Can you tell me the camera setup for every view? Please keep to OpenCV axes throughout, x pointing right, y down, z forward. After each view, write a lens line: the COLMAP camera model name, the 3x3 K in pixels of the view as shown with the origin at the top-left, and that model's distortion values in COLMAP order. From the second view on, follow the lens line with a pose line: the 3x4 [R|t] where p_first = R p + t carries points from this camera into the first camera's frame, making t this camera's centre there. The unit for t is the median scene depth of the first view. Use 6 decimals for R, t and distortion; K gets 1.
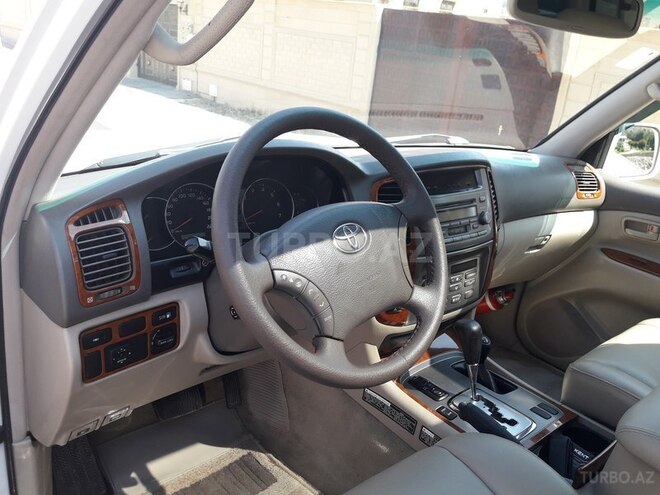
lens RADIAL K [[546.2, 0, 330.0], [0, 546.2, 247.5], [0, 0, 1]] dist [0.008274, -0.029719]
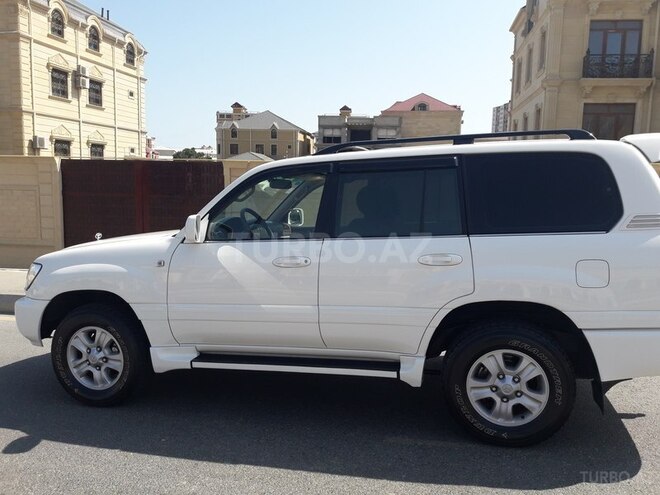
lens RADIAL K [[546.2, 0, 330.0], [0, 546.2, 247.5], [0, 0, 1]] dist [0.008274, -0.029719]
pose [[0.808038, -0.170989, 0.563770, -0.114811], [0.289535, 0.948671, -0.127255, 0.049025], [-0.513073, 0.266058, 0.816069, -0.175886]]
